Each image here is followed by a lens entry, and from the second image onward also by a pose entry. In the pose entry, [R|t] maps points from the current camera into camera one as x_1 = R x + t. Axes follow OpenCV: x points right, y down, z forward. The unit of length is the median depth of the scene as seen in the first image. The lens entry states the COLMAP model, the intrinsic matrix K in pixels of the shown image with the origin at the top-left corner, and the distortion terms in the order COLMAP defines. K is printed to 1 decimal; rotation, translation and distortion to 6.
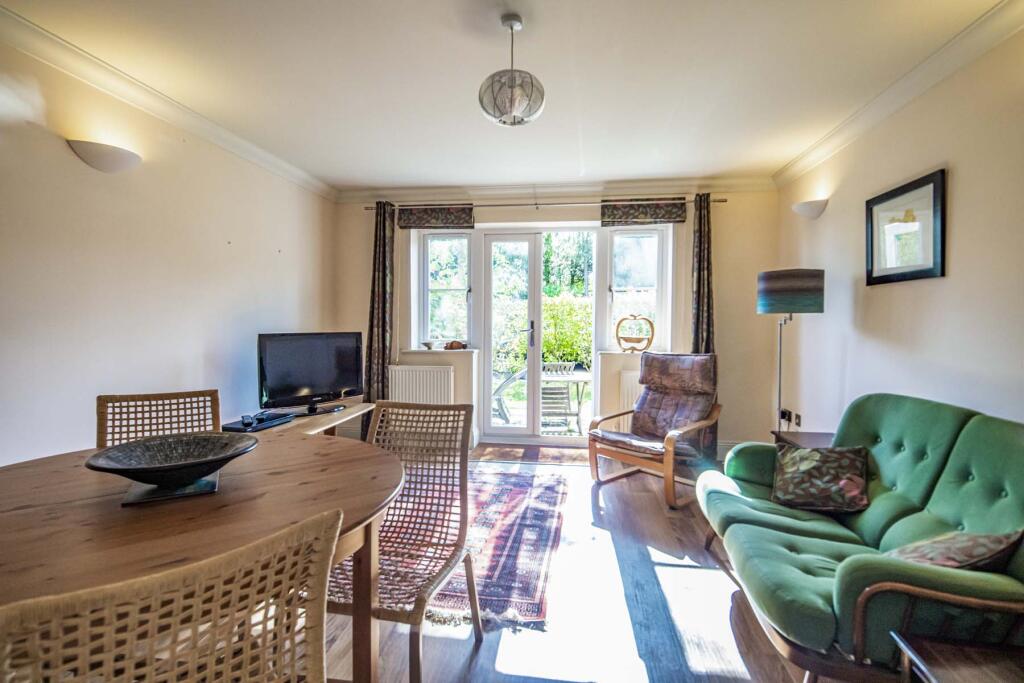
lens RADIAL K [[485.8, 0, 512.0], [0, 485.8, 341.5], [0, 0, 1]] dist [-0.002466, -0.001083]
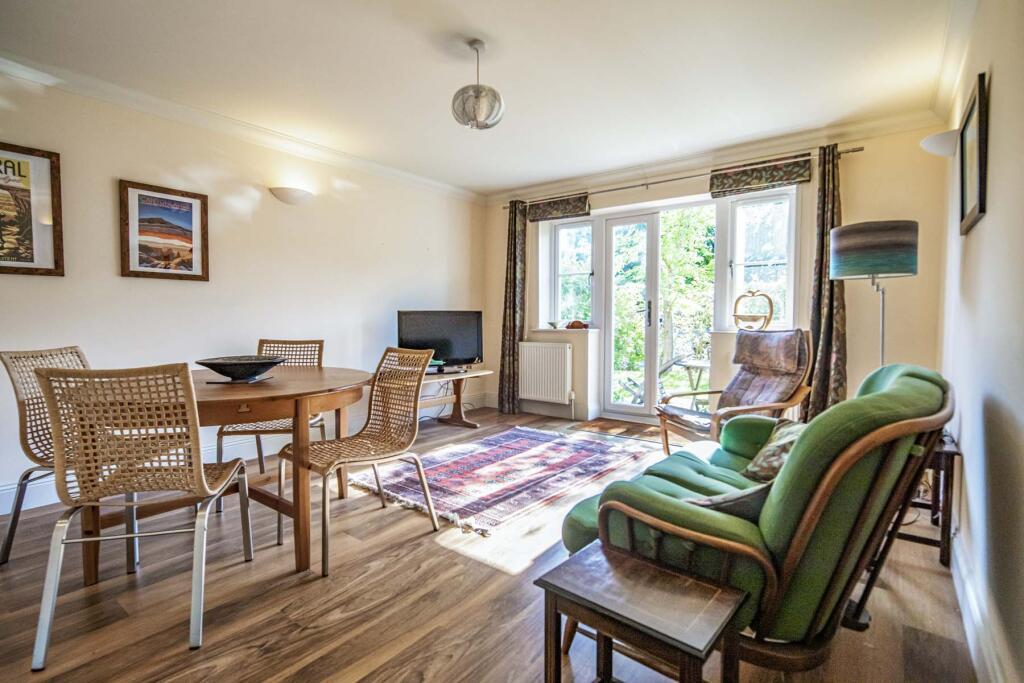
lens RADIAL K [[485.8, 0, 512.0], [0, 485.8, 341.5], [0, 0, 1]] dist [-0.002466, -0.001083]
pose [[0.870665, 0.019257, -0.491499, 0.320403], [-0.015597, 0.999812, 0.011544, 0.037826], [0.491629, -0.002385, 0.870802, -0.016975]]
